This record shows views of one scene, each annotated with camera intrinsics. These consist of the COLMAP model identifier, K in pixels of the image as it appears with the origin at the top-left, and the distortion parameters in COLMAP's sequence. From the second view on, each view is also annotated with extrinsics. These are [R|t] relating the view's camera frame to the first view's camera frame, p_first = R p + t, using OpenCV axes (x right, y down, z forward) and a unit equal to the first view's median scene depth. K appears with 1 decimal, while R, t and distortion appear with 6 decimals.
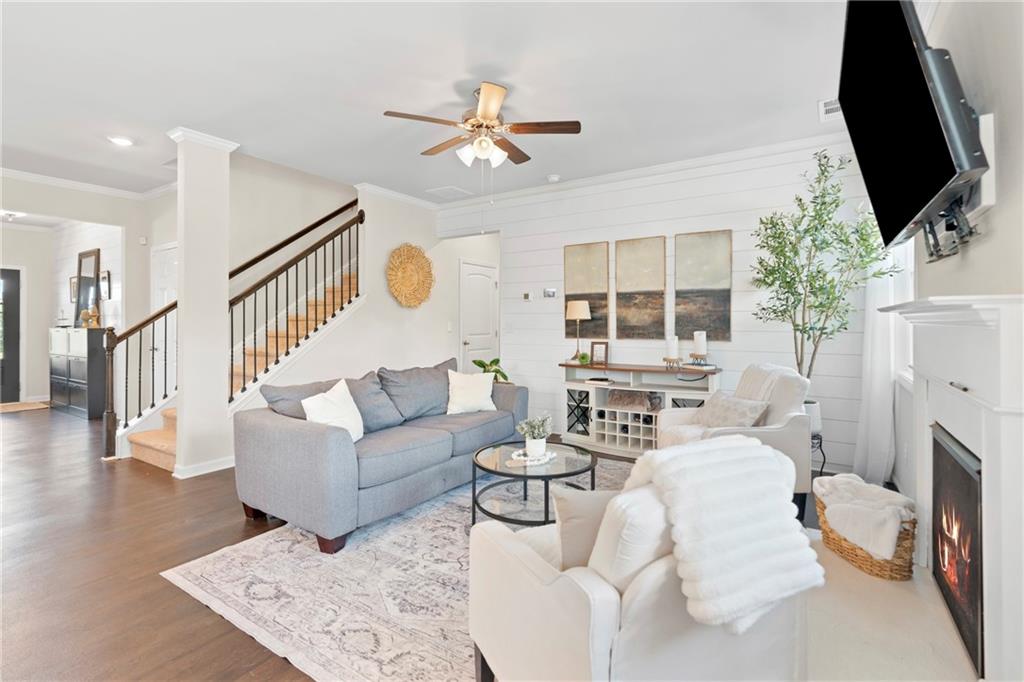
lens RADIAL K [[466.2, 0, 510.6], [0, 466.2, 321.3], [0, 0, 1]] dist [-0.009624, 0.003935]
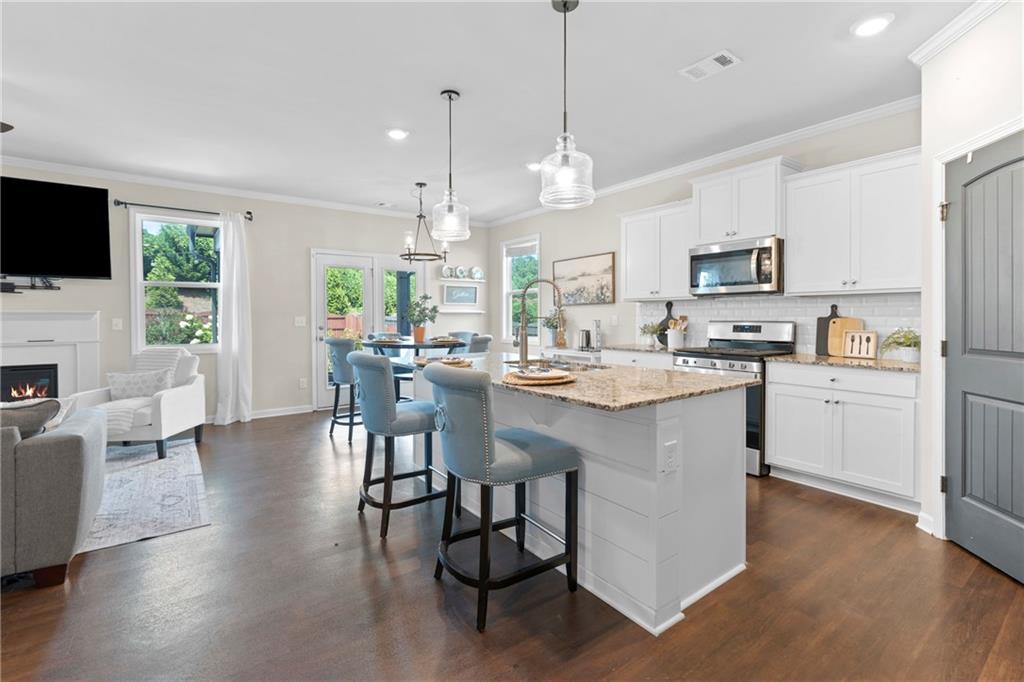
lens RADIAL K [[466.2, 0, 517.5], [0, 466.2, 321.3], [0, 0, 1]] dist [-0.009624, 0.003935]
pose [[-0.934348, 0.001680, 0.356357, -1.021426], [0.006266, 0.999912, 0.011713, 0.005609], [-0.356306, 0.013177, -0.934276, 0.971476]]
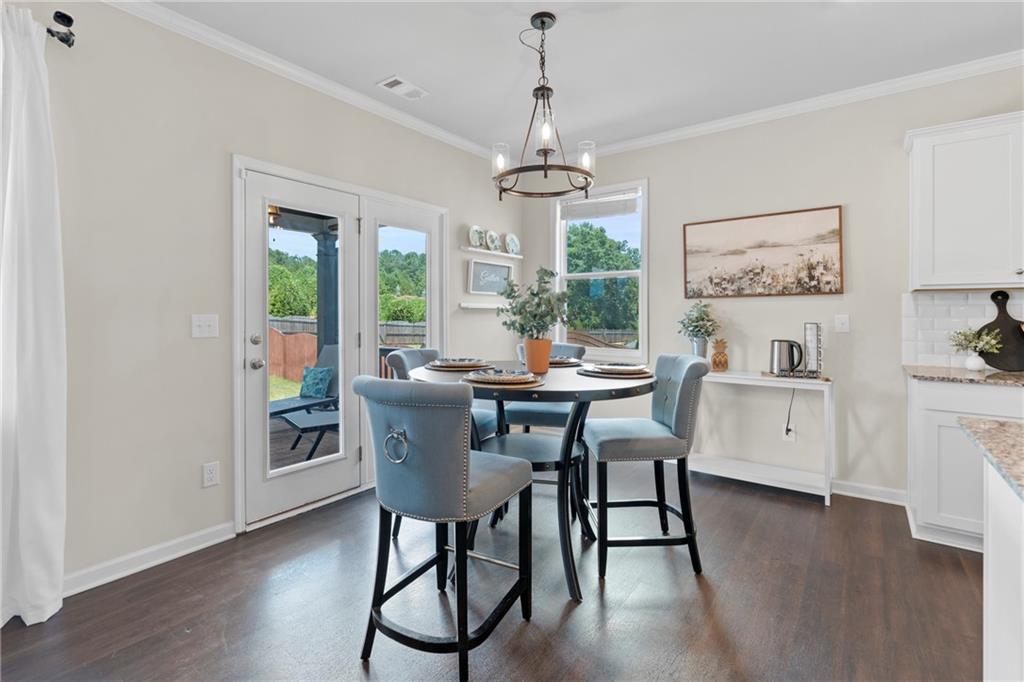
lens RADIAL K [[466.2, 0, 514.9], [0, 466.2, 313.5], [0, 0, 1]] dist [-0.009624, 0.003935]
pose [[-0.997681, 0.001012, 0.068050, -0.342940], [0.001058, 0.999999, 0.000631, 0.003169], [-0.068050, 0.000701, -0.997682, 0.454253]]
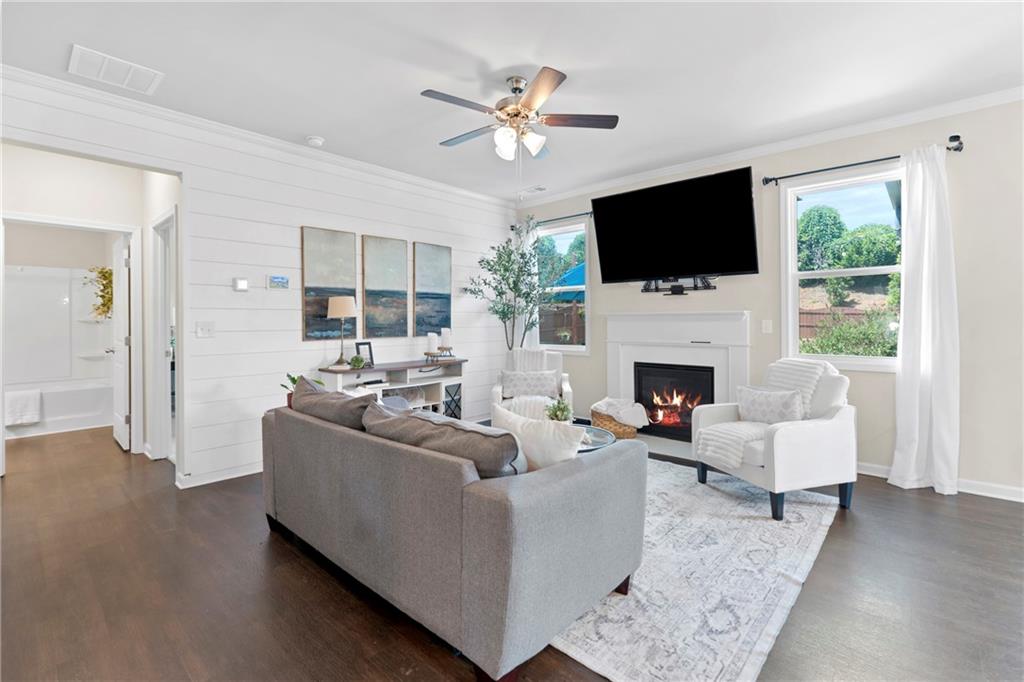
lens RADIAL K [[466.2, 0, 513.0], [0, 466.2, 322.1], [0, 0, 1]] dist [-0.009624, 0.003935]
pose [[0.163821, -0.003269, 0.986485, -0.727190], [0.008172, 0.999965, 0.001957, 0.005118], [-0.986456, 0.007741, 0.163842, 0.615646]]
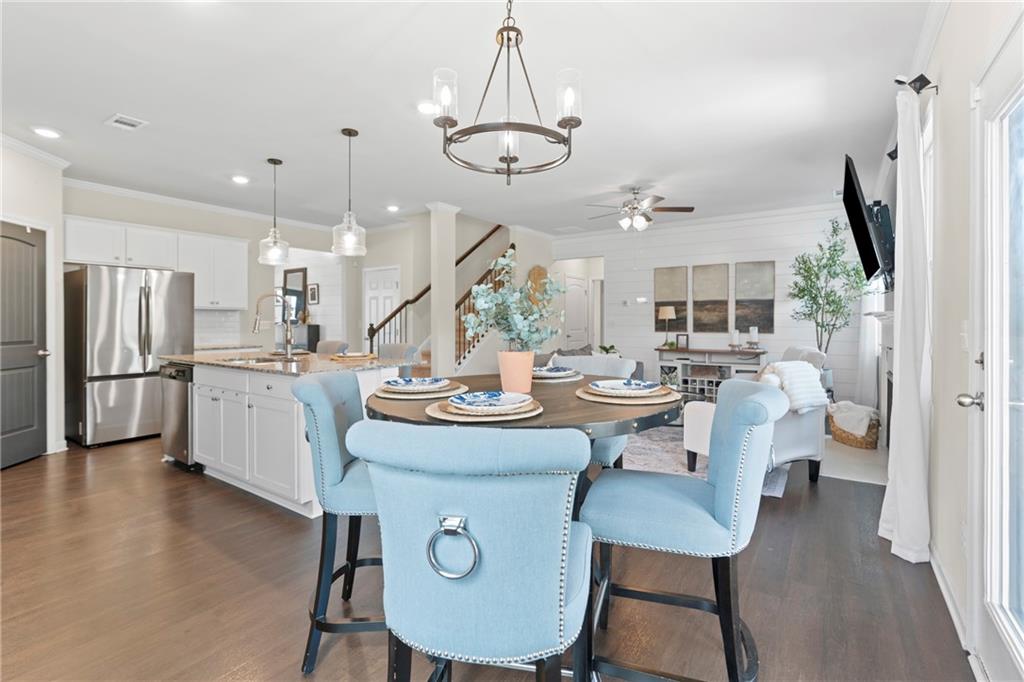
lens RADIAL K [[466.2, 0, 507.3], [0, 466.2, 324.3], [0, 0, 1]] dist [-0.009624, 0.003935]
pose [[0.999529, 0.001646, -0.030640, -0.355303], [-0.001323, 0.999943, 0.010559, -0.002369], [0.030656, -0.010513, 0.999475, -0.555192]]
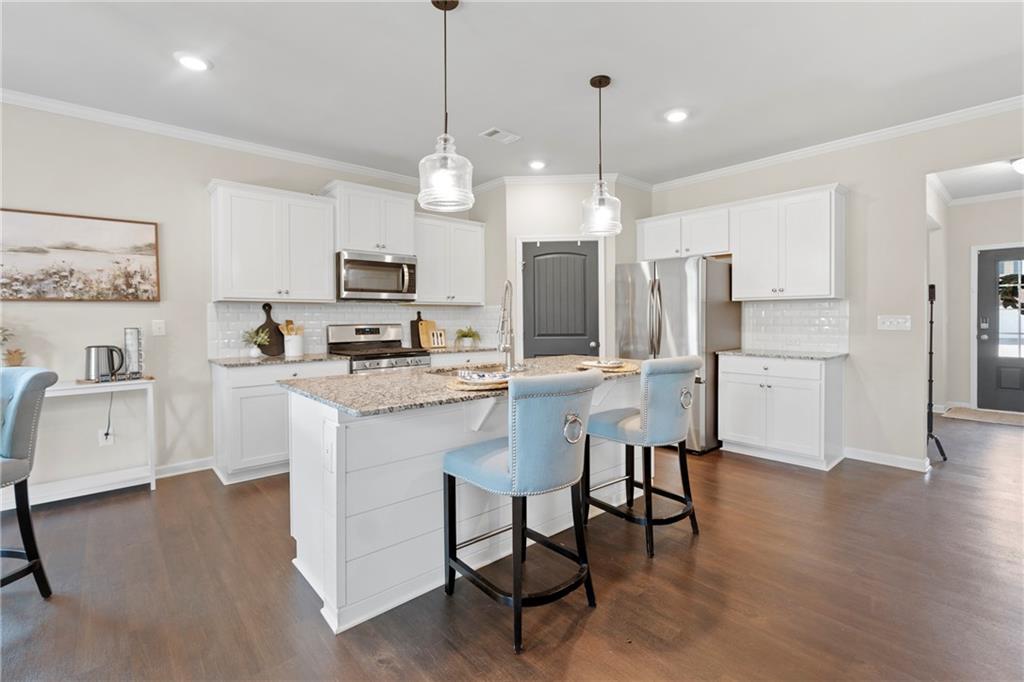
lens RADIAL K [[466.2, 0, 516.8], [0, 466.2, 320.4], [0, 0, 1]] dist [-0.009624, 0.003935]
pose [[-0.268113, 0.009024, -0.963345, -0.179783], [0.005278, 0.999955, 0.007898, 0.003557], [0.963373, -0.002967, -0.268148, 0.526718]]
